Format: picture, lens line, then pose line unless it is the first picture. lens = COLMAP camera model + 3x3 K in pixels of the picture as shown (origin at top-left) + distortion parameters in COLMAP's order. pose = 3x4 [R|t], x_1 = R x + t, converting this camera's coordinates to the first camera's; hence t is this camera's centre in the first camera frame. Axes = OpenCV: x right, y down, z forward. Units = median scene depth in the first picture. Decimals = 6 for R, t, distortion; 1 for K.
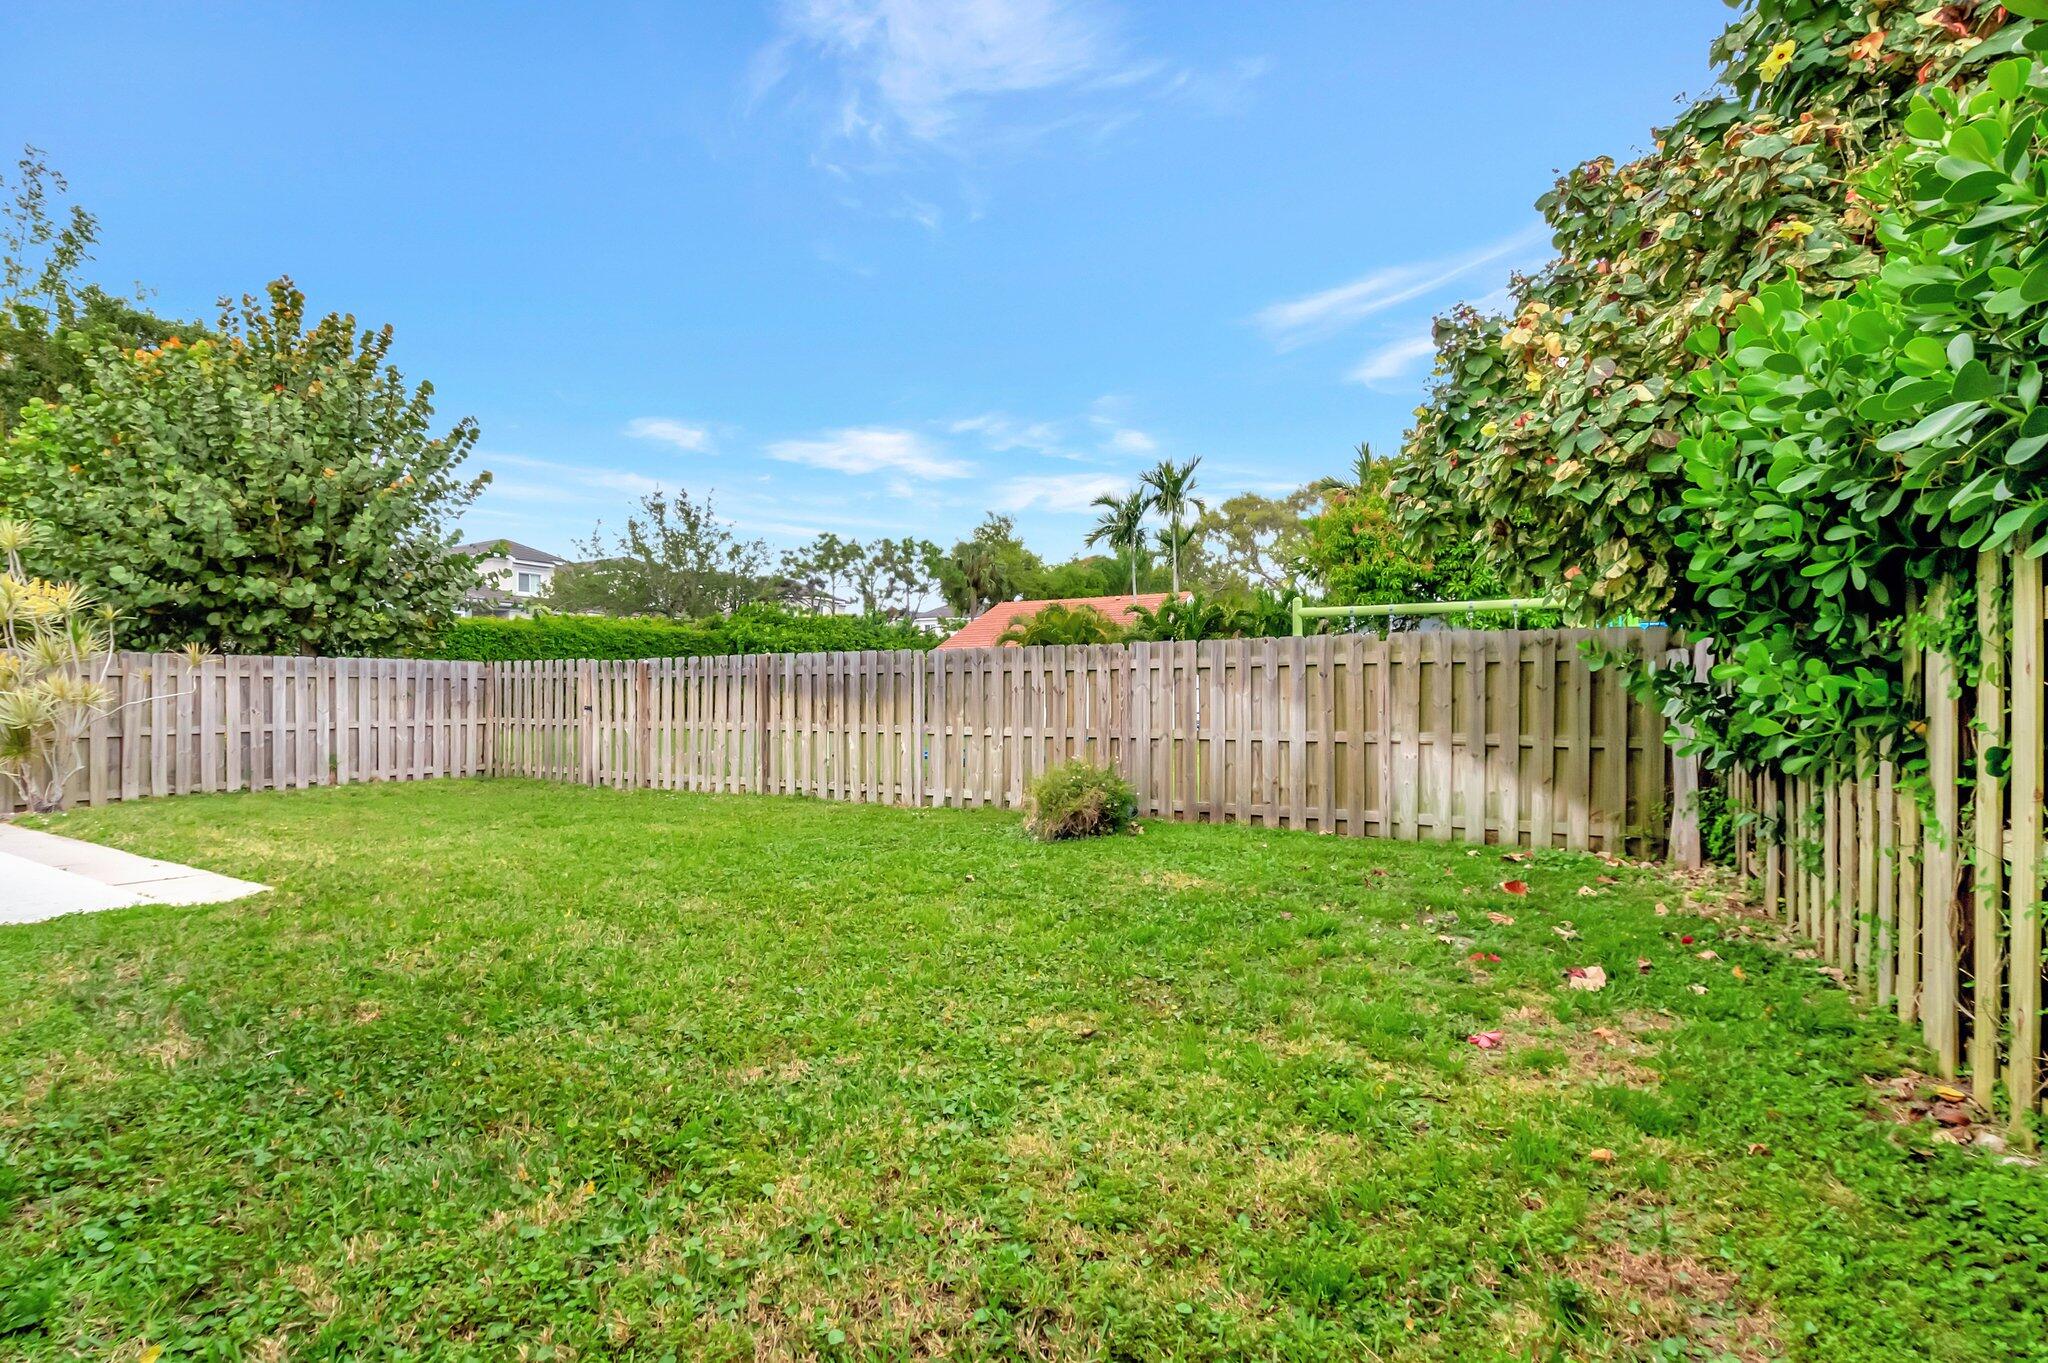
lens RADIAL K [[916.2, 0, 1021.8], [0, 916.2, 687.6], [0, 0, 1]] dist [-0.000348, -0.000117]
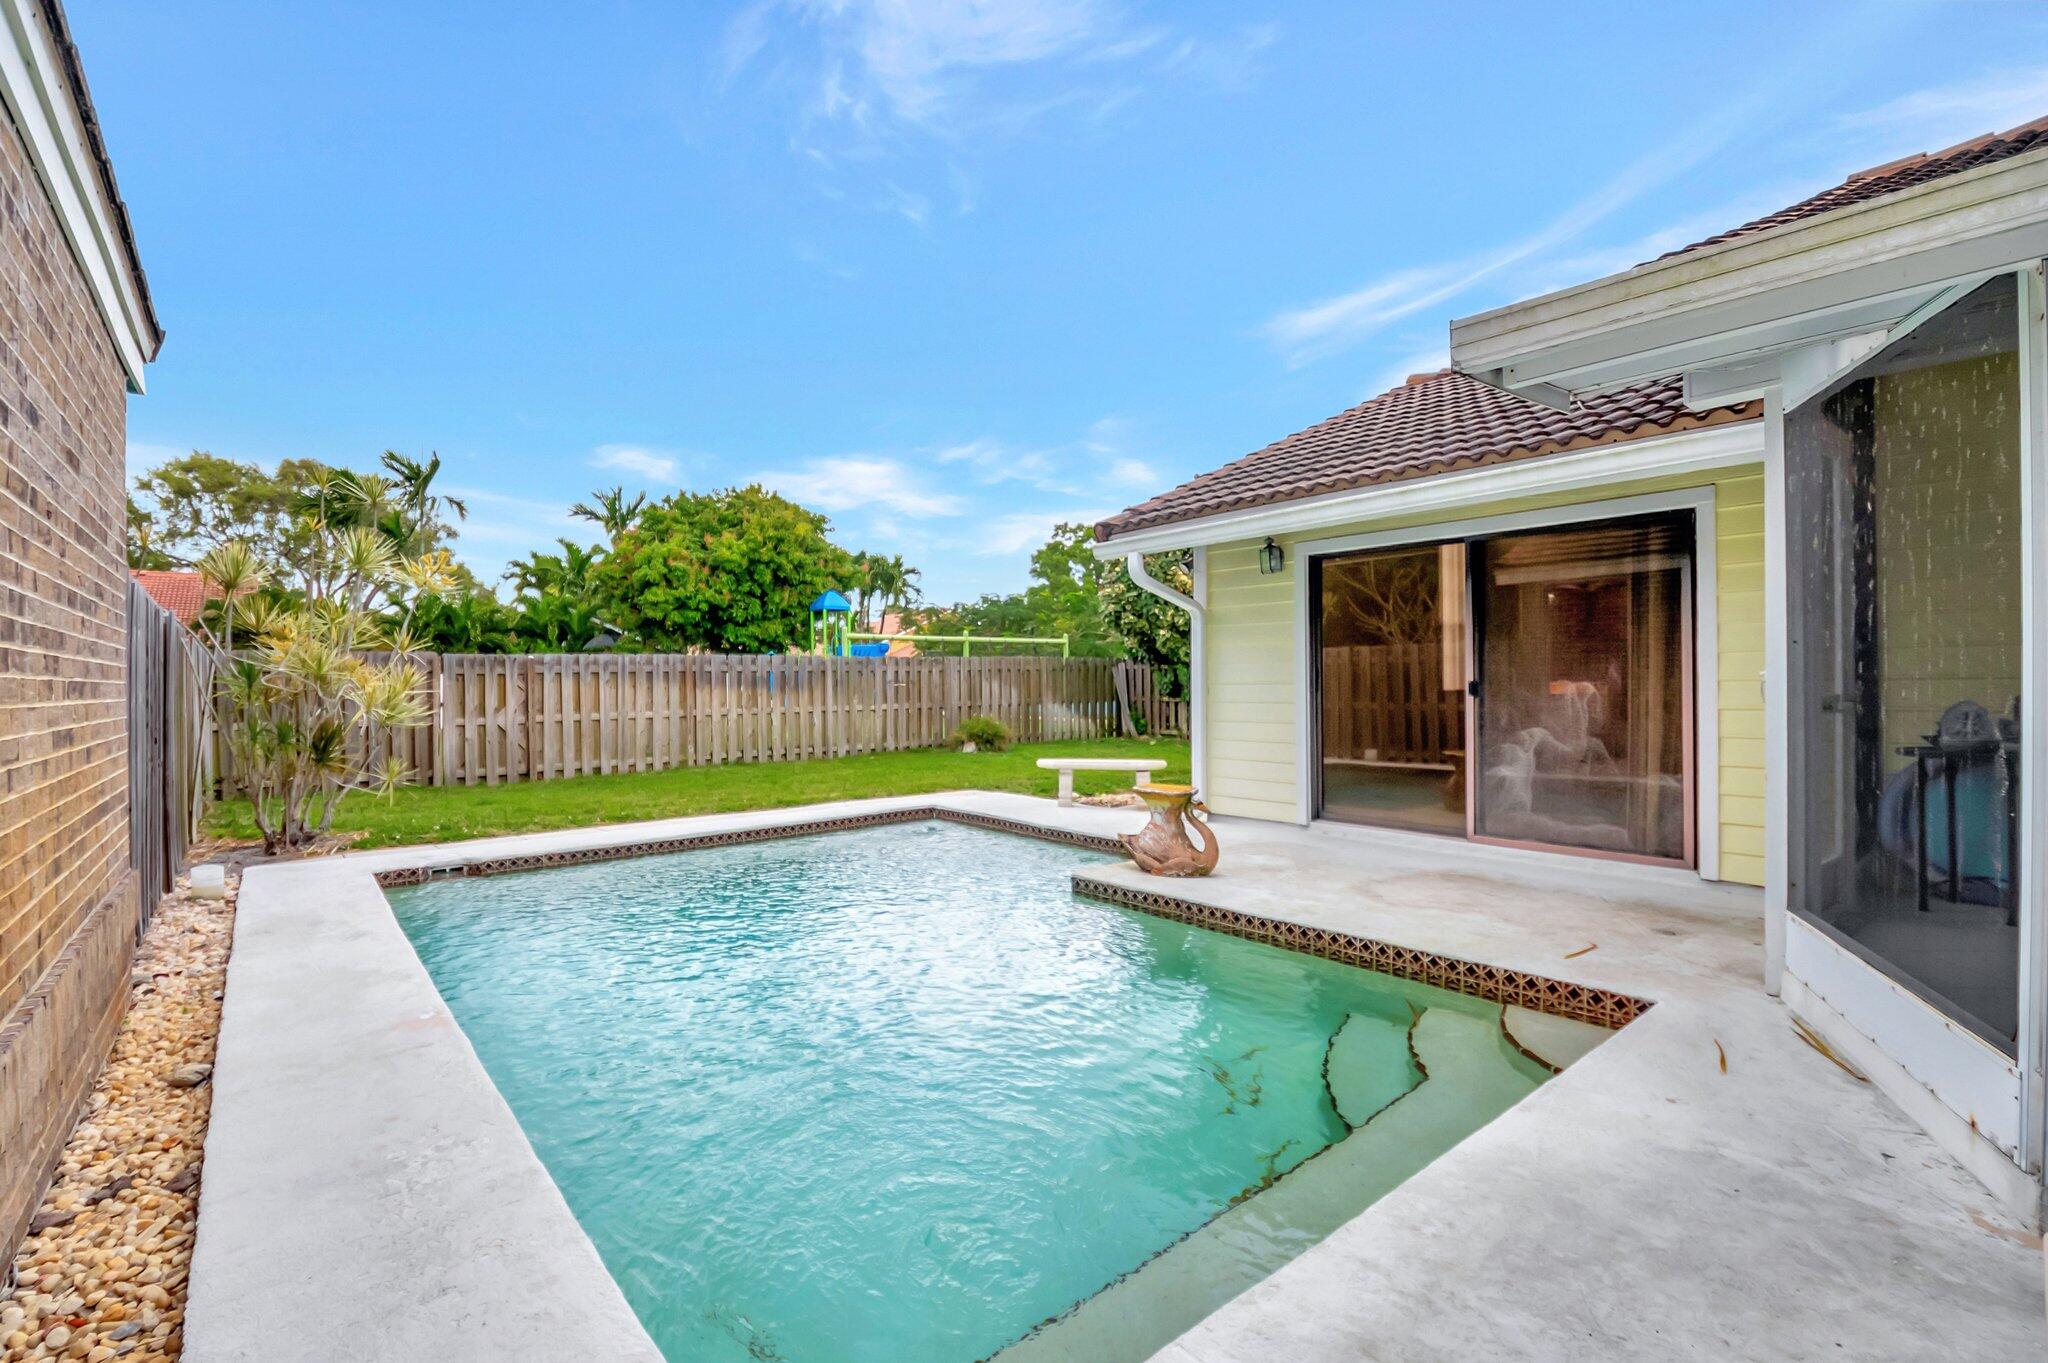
lens RADIAL K [[916.2, 0, 1021.8], [0, 916.2, 687.6], [0, 0, 1]] dist [-0.000348, -0.000117]
pose [[0.382112, -0.005367, 0.924100, -1.289637], [0.006010, 0.999976, 0.003323, 0.006714], [-0.924096, 0.004284, 0.382135, 0.095734]]
